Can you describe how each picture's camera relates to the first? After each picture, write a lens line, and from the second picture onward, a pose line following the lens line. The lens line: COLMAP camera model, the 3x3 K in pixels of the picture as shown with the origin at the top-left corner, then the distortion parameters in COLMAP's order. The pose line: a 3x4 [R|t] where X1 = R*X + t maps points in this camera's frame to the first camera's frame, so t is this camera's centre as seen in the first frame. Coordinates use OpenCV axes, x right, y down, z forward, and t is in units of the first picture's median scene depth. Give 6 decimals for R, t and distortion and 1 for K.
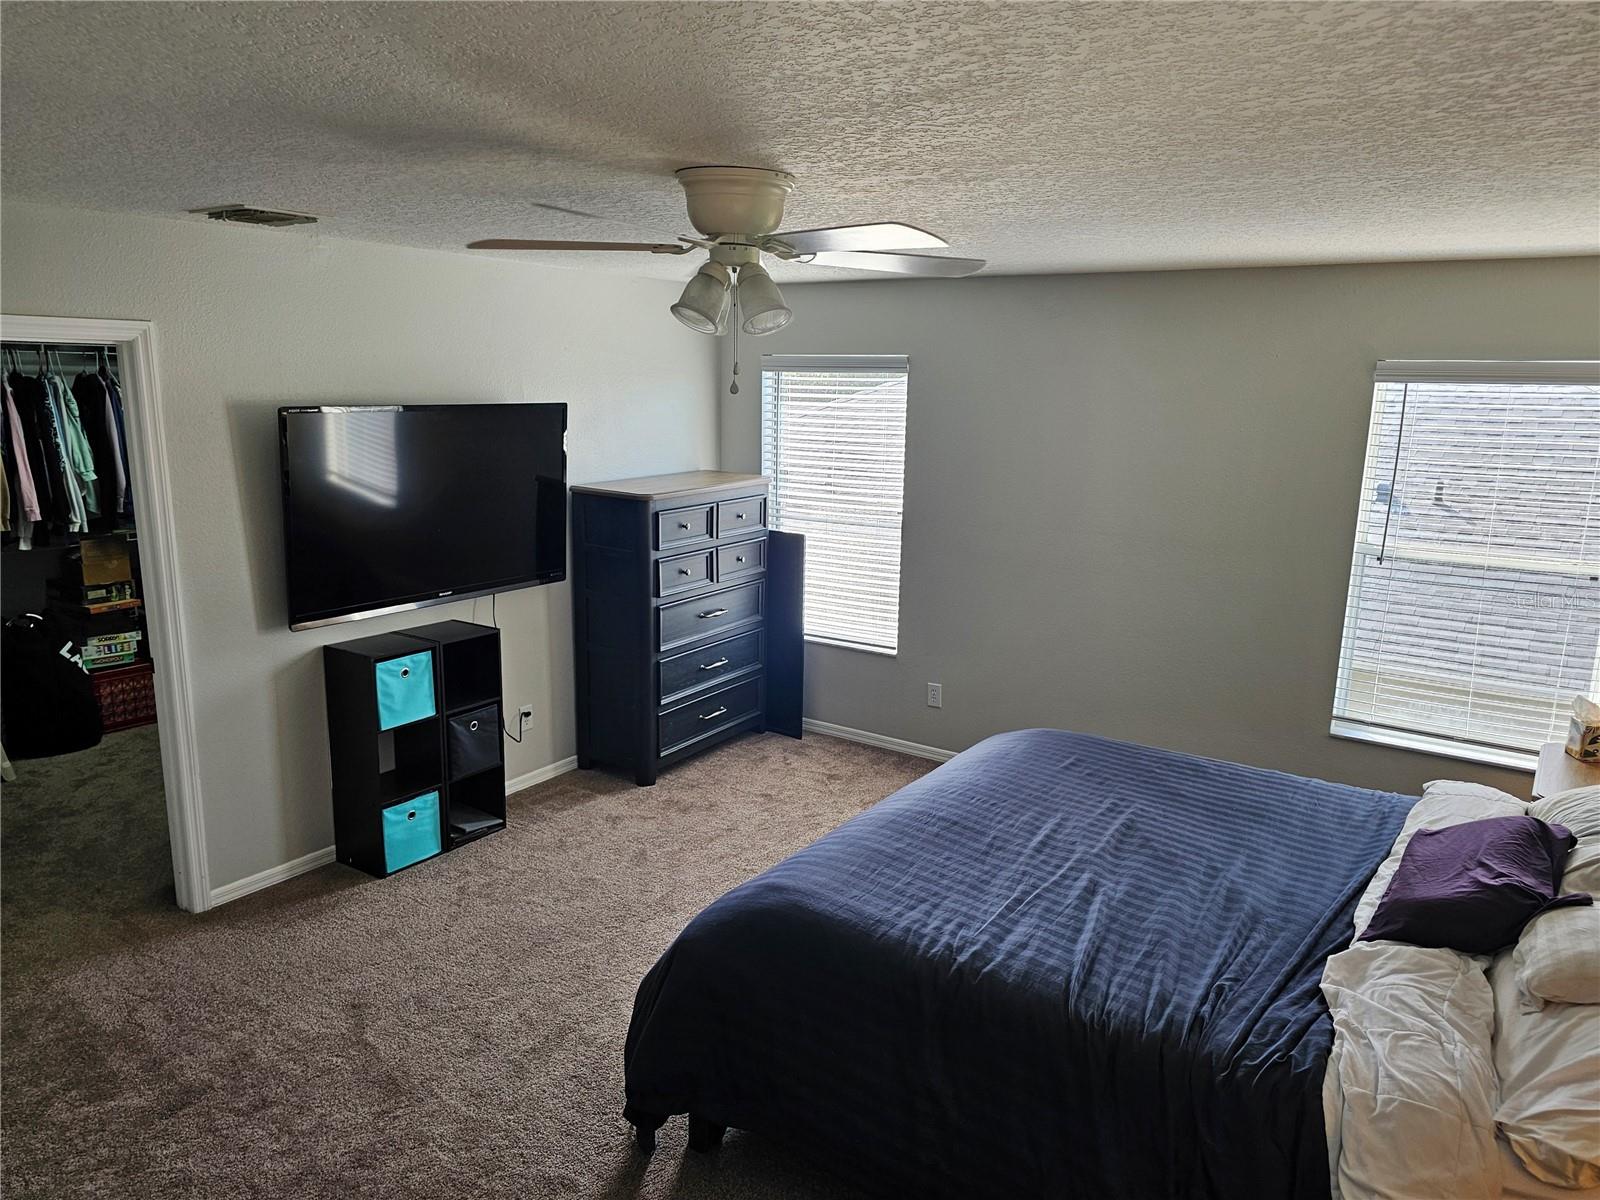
lens RADIAL K [[1116.7, 0, 798.6], [0, 1116.7, 606.8], [0, 0, 1]] dist [0.060662, -0.034137]
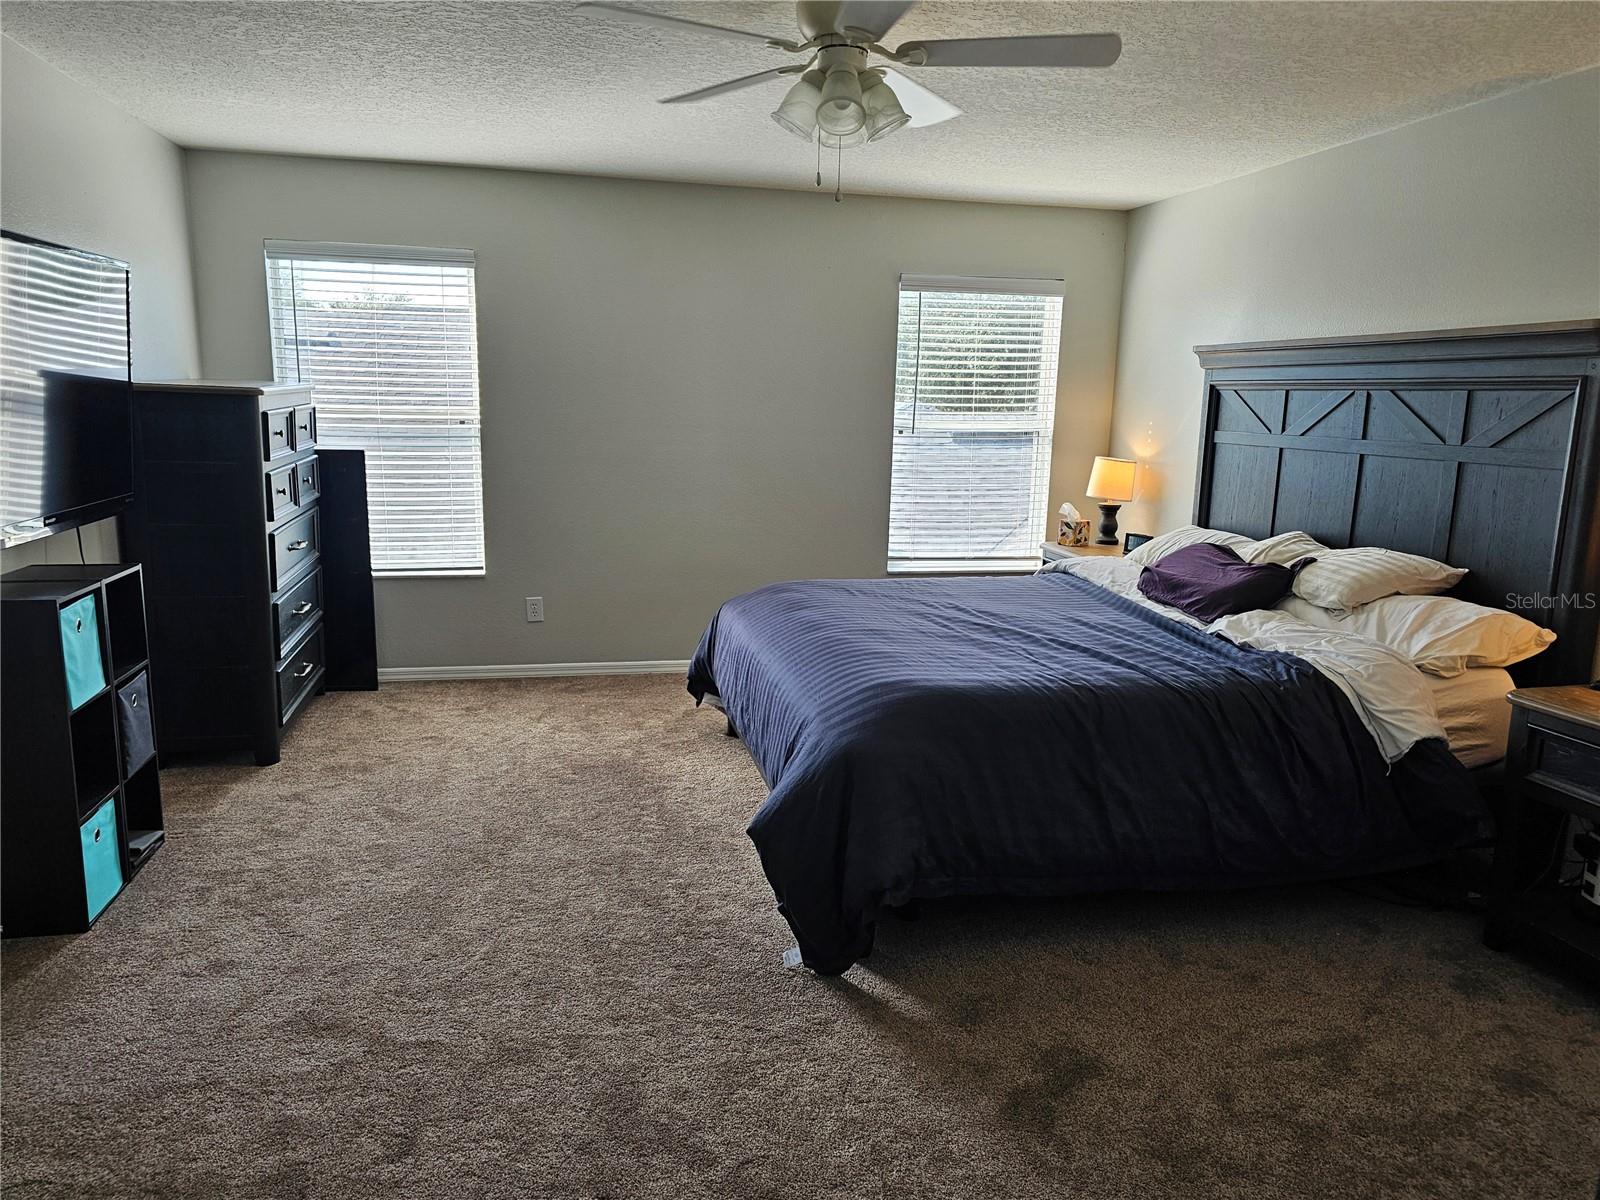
lens RADIAL K [[1116.7, 0, 796.9], [0, 1116.7, 596.2], [0, 0, 1]] dist [0.060662, -0.034137]
pose [[0.697252, -0.134118, 0.704167, -0.435034], [0.140653, 0.988842, 0.049066, 0.056474], [-0.702891, 0.064832, 0.708337, 0.167540]]
